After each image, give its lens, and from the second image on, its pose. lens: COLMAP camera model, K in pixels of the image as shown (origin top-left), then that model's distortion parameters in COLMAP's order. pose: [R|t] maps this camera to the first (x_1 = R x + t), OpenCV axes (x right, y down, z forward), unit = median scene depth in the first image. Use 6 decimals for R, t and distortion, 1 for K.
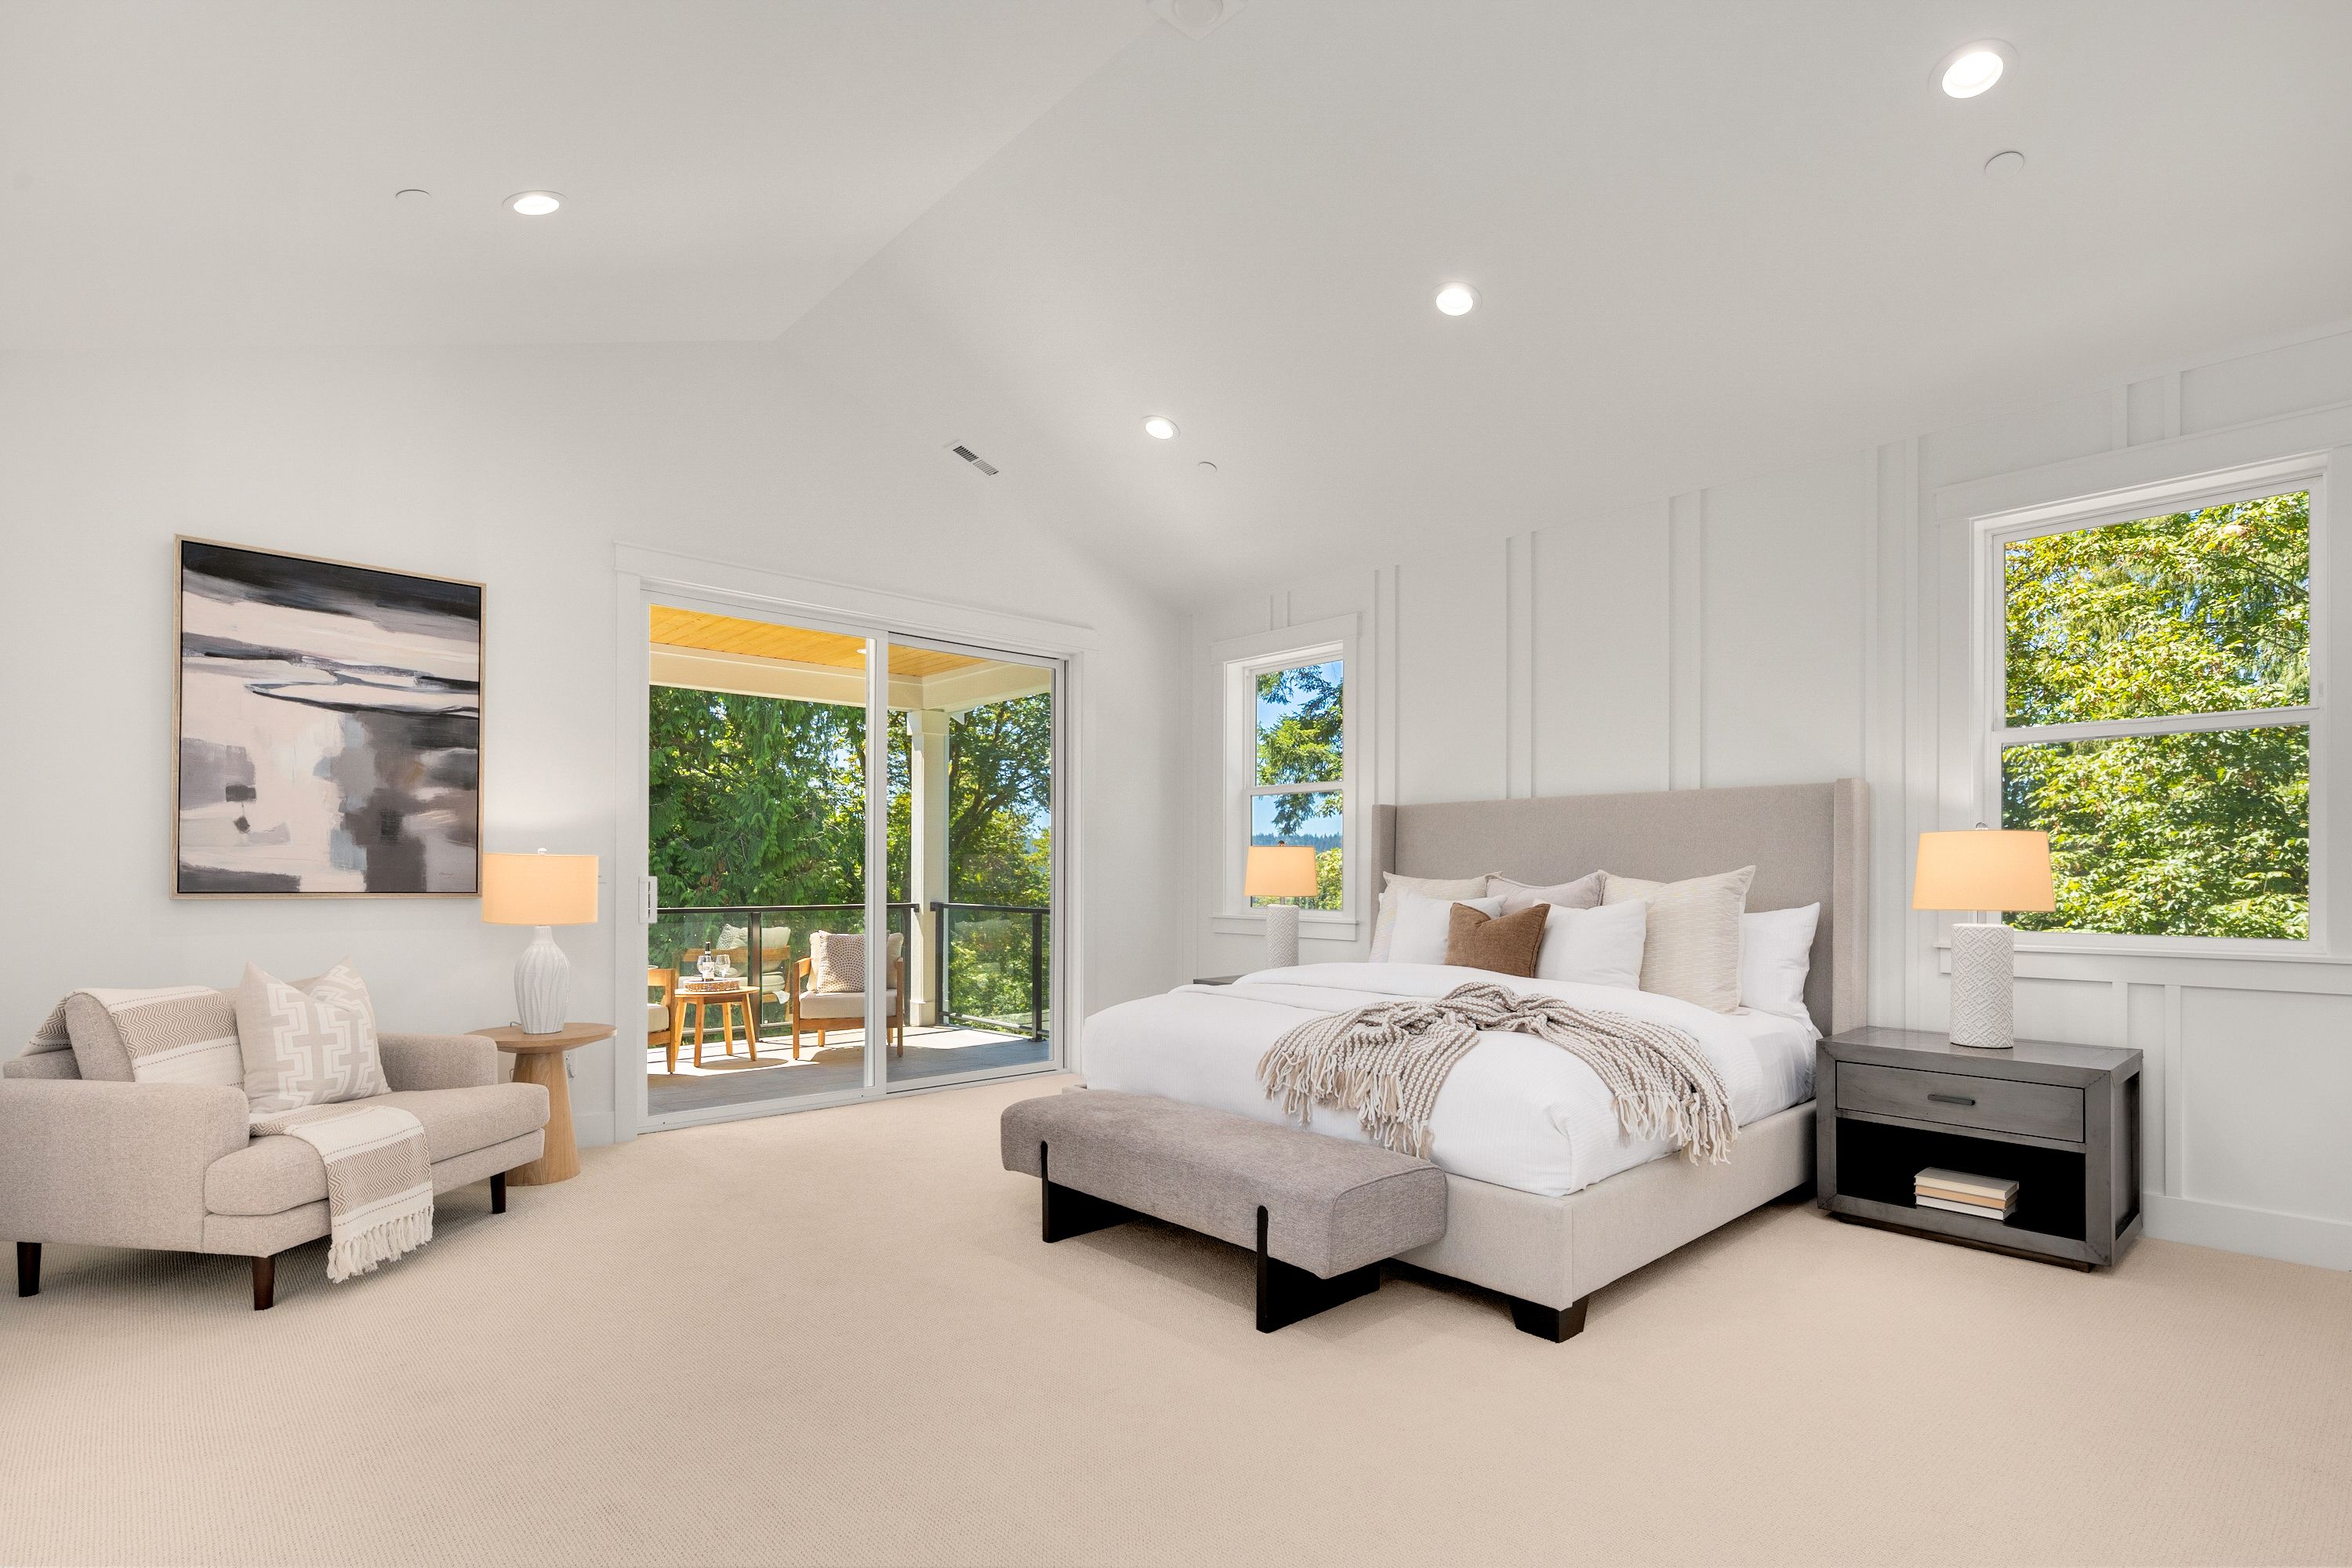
lens RADIAL K [[1160.0, 0, 1177.5], [0, 1160.0, 868.5], [0, 0, 1]] dist [-0.003002, -0.000916]
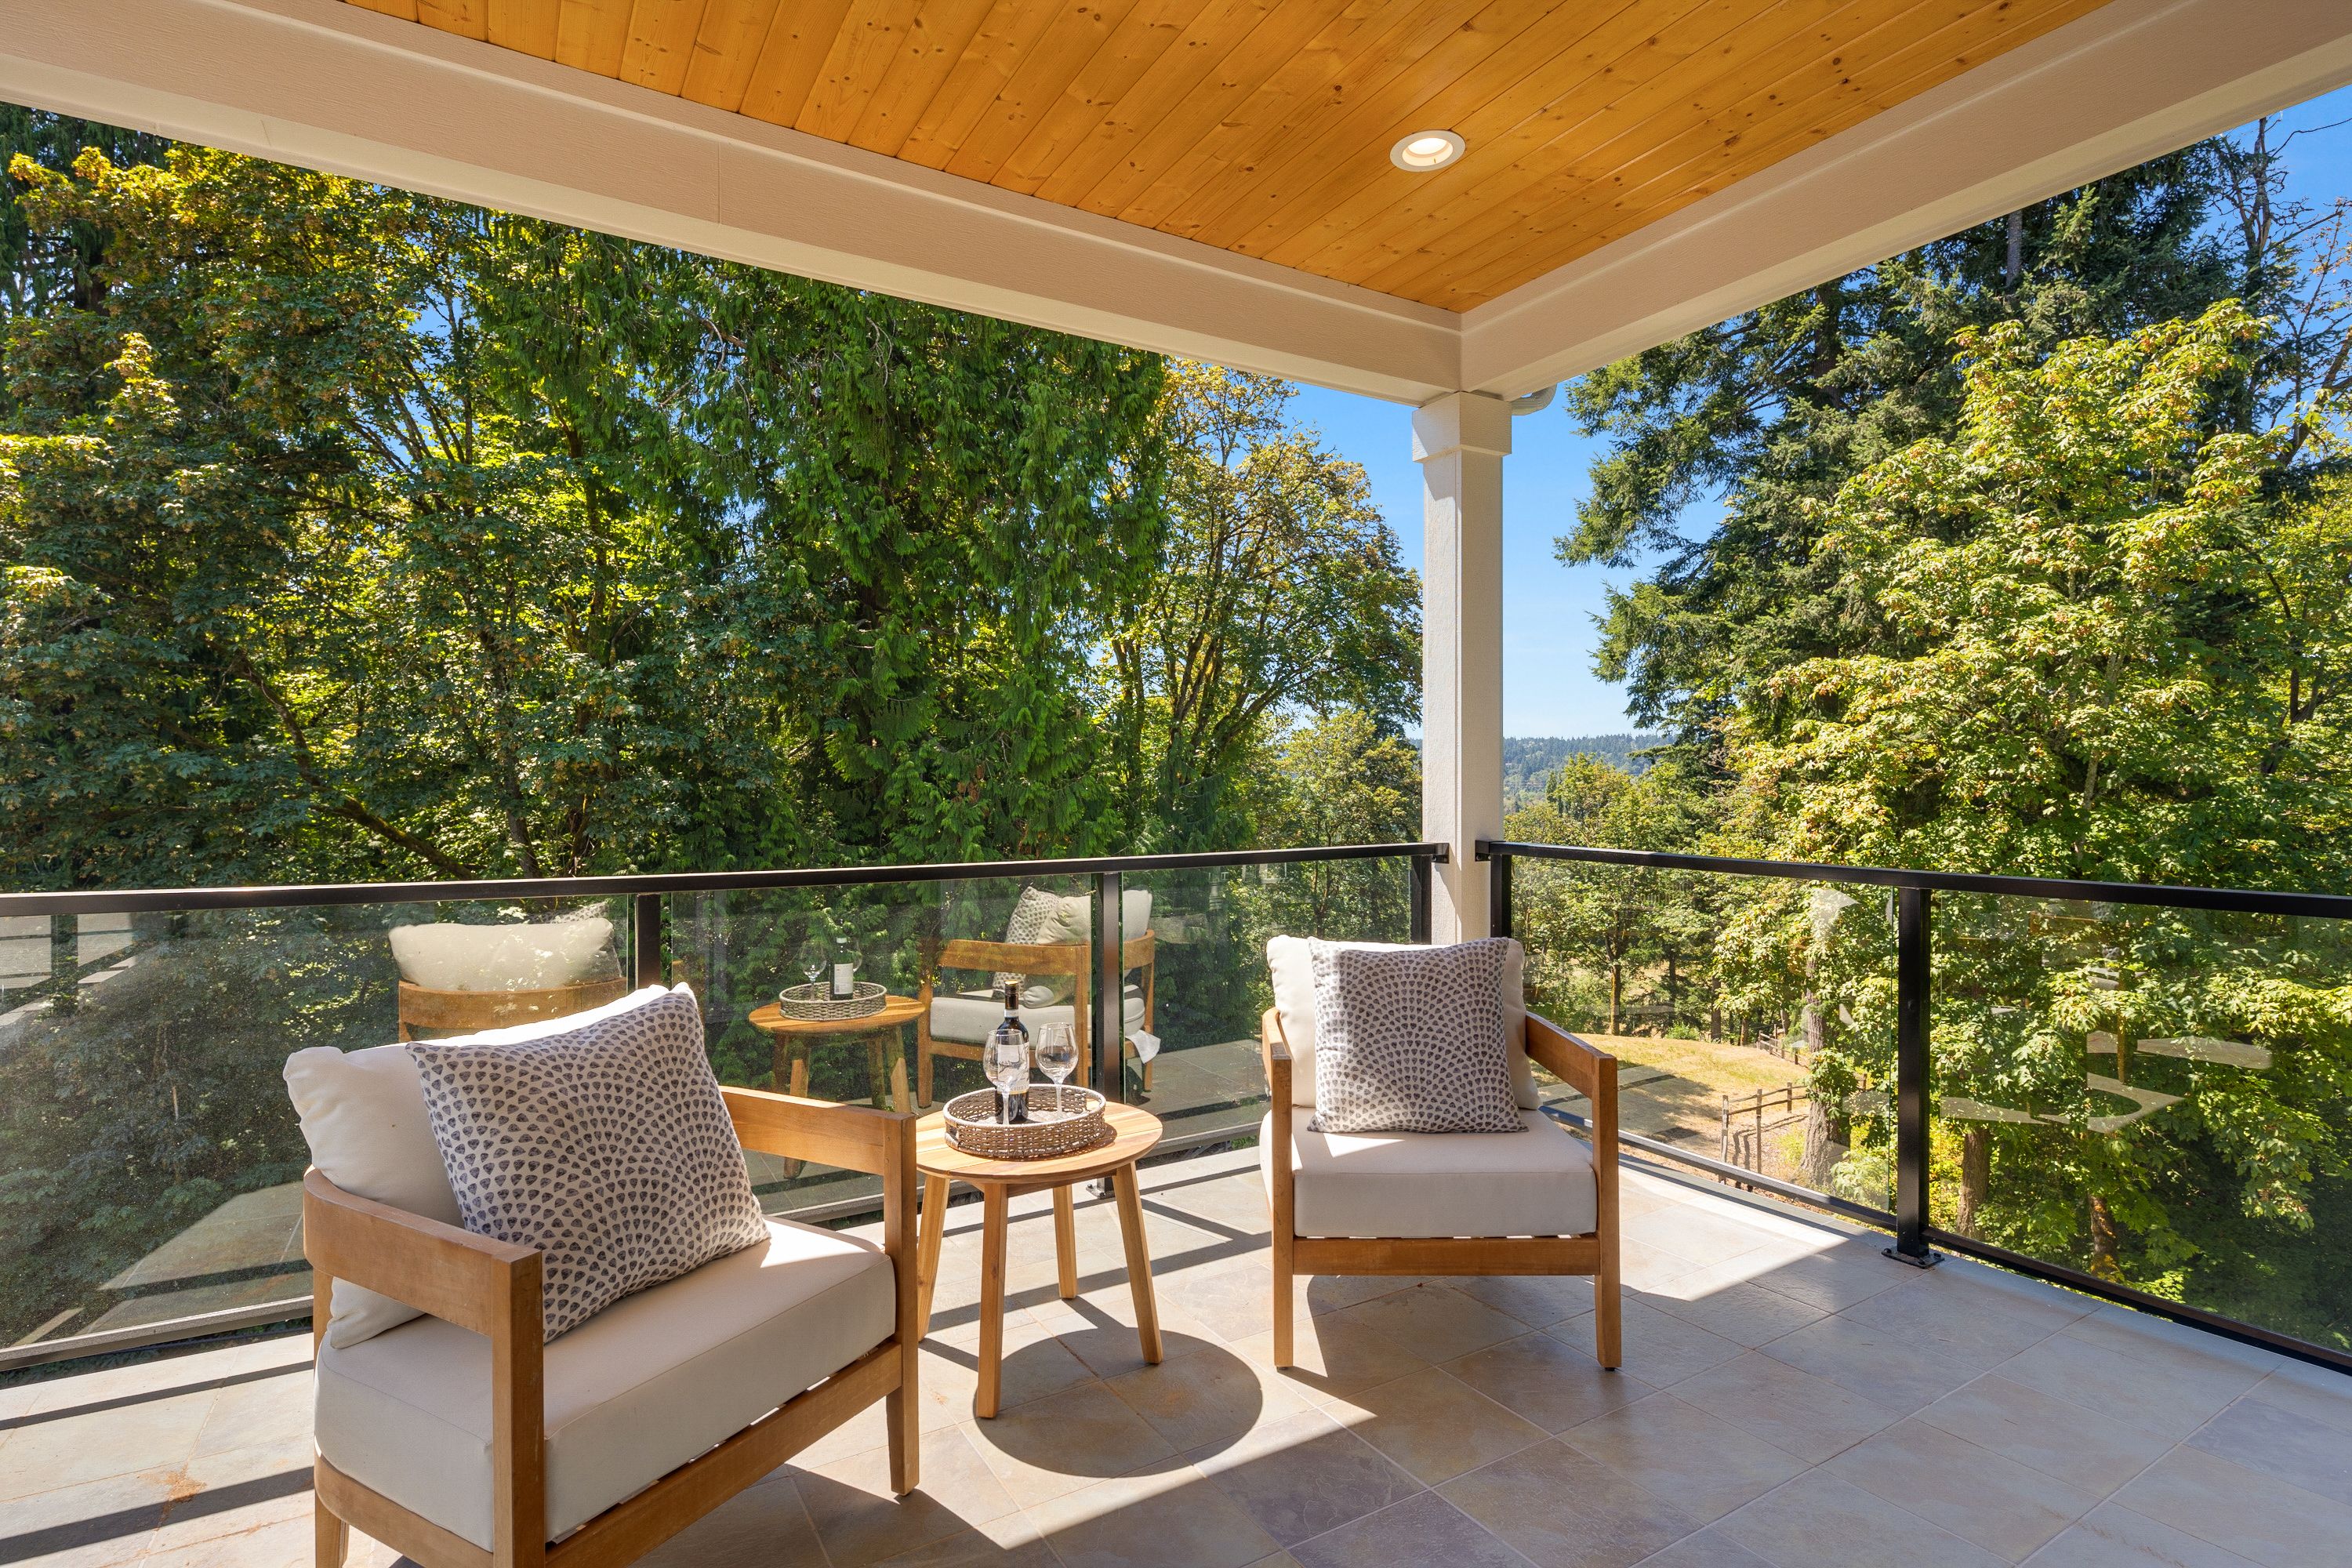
lens RADIAL K [[1152.5, 0, 1176.0], [0, 1152.5, 784.0], [0, 0, 1]] dist [0.001791, 0.000309]
pose [[0.979785, -0.005903, -0.199968, -0.066211], [0.007581, 0.999942, 0.007630, 0.001115], [0.199912, -0.008991, 0.979773, 0.156111]]
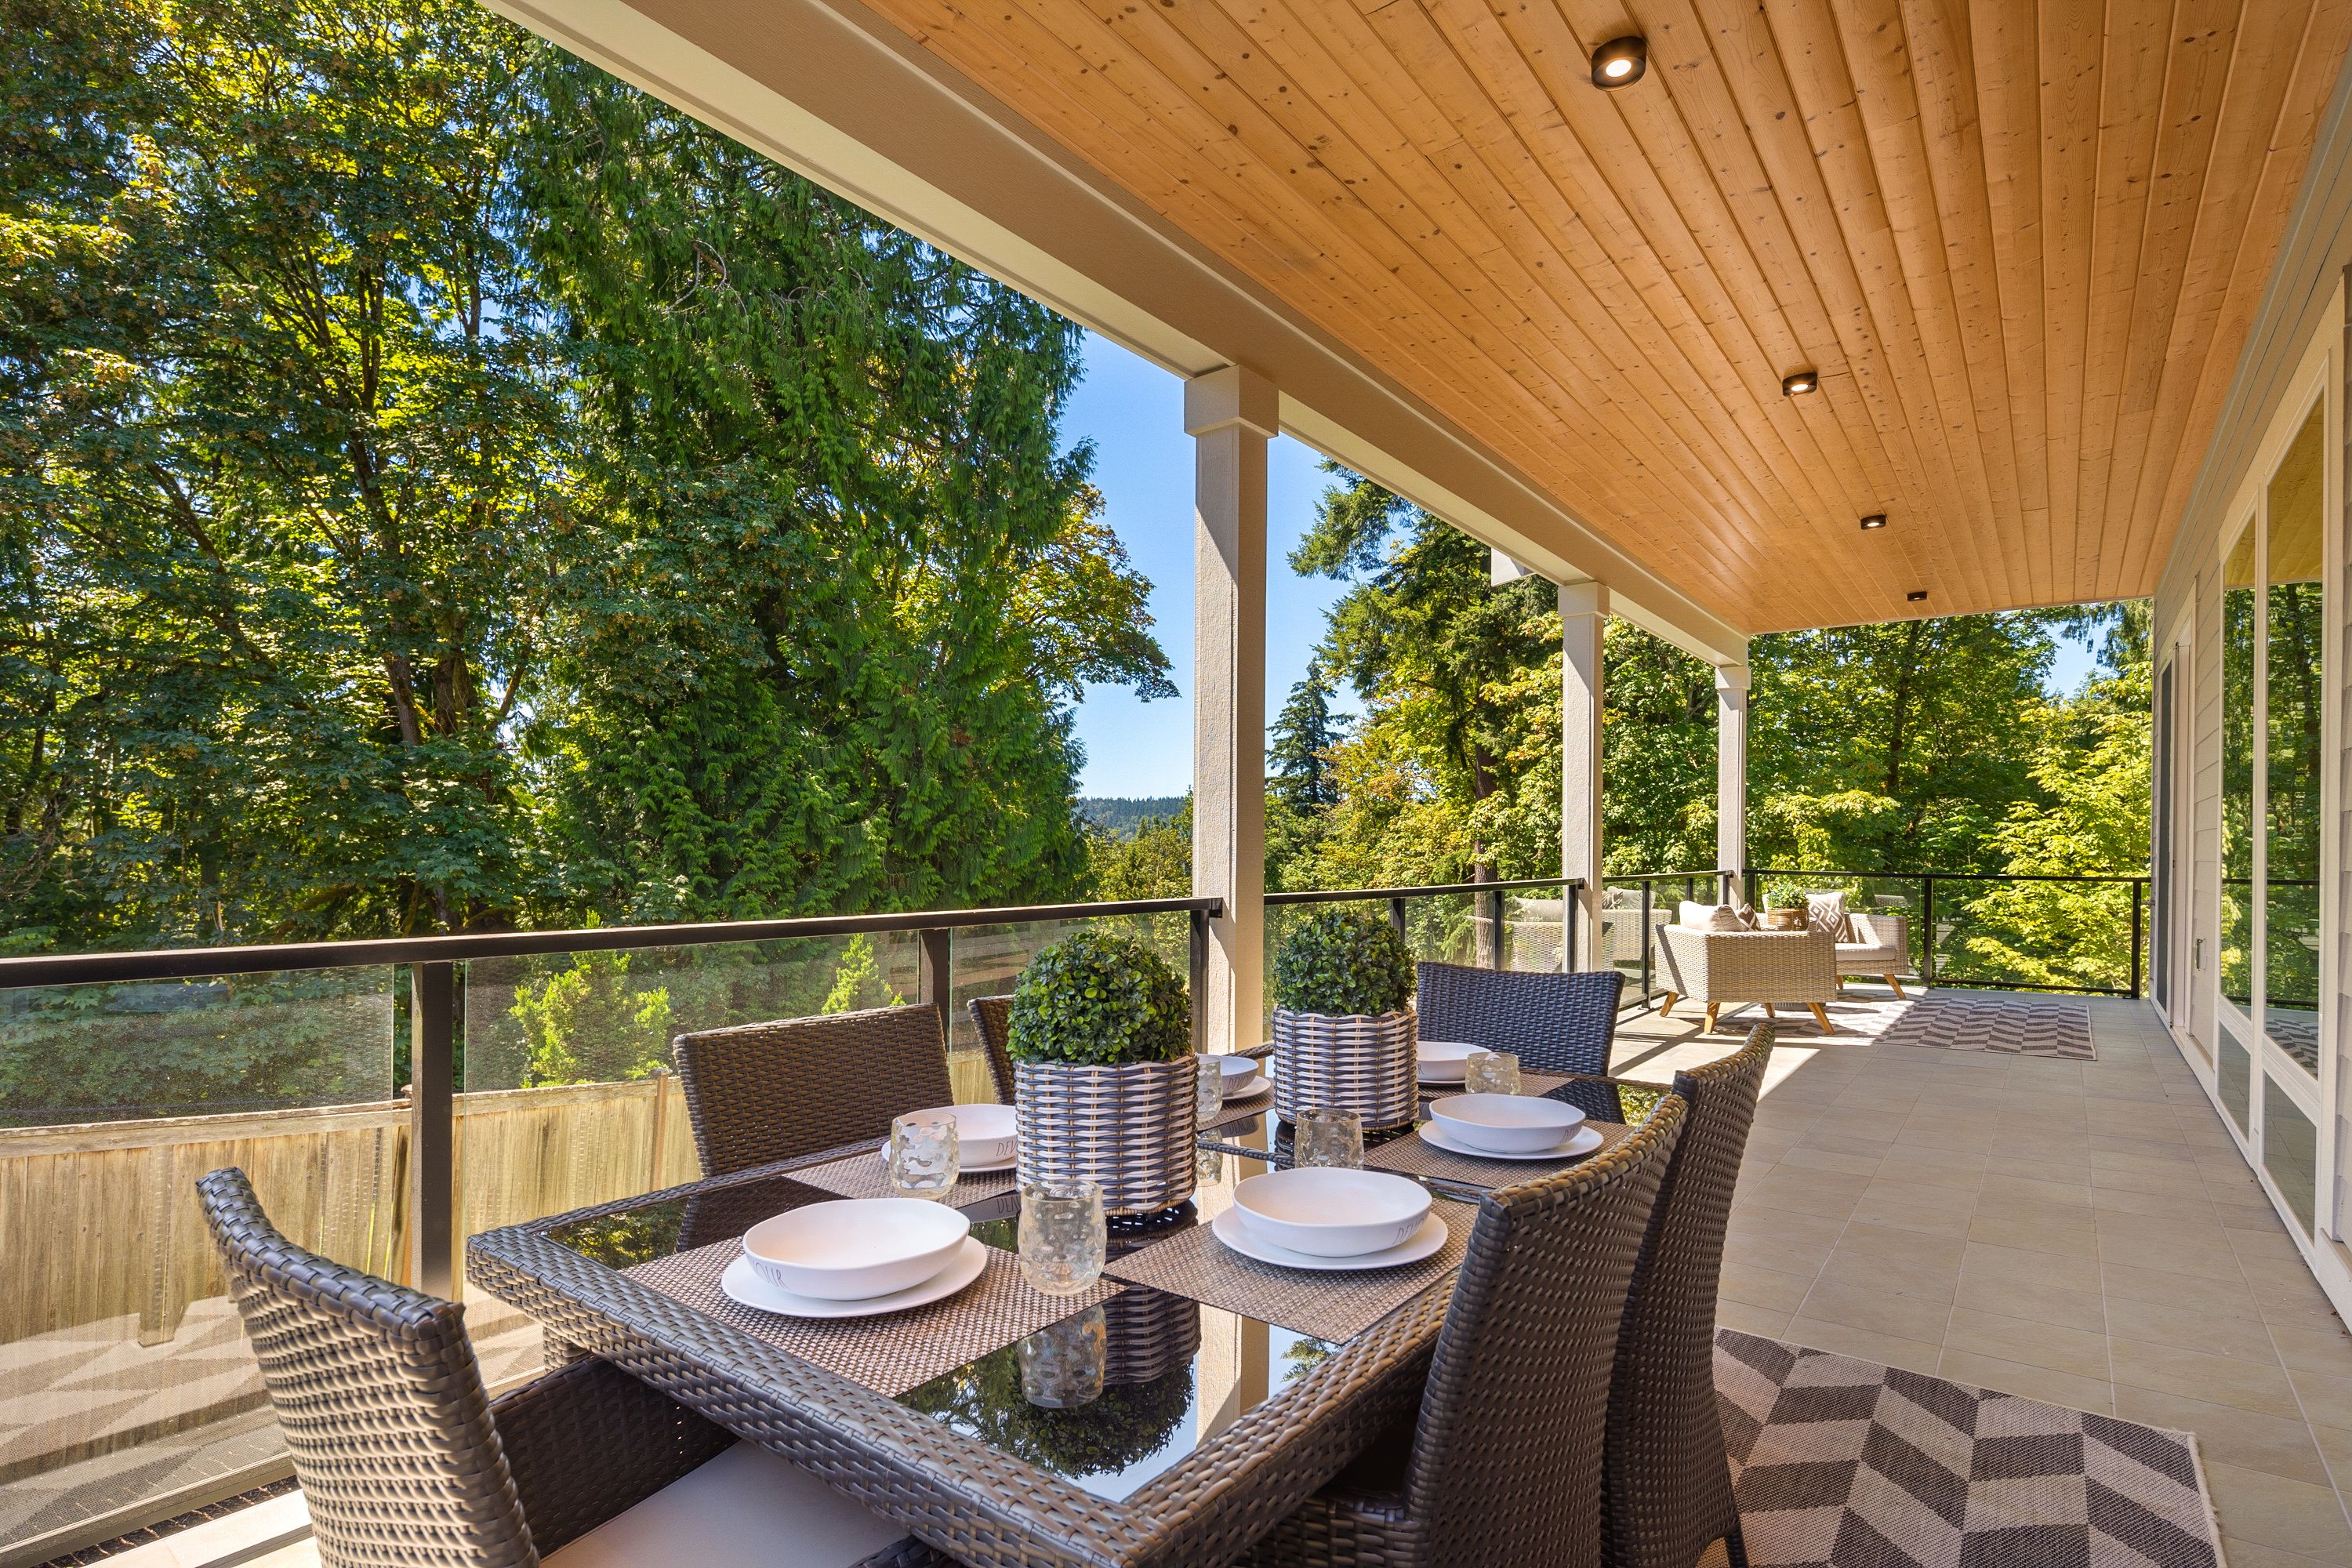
lens RADIAL K [[1160.0, 0, 1177.5], [0, 1160.0, 868.5], [0, 0, 1]] dist [-0.003002, -0.000916]
pose [[0.983283, -0.003406, 0.182054, -0.276867], [-0.000508, 0.999770, 0.021451, 0.105756], [-0.182085, -0.021185, 0.983055, -0.006522]]
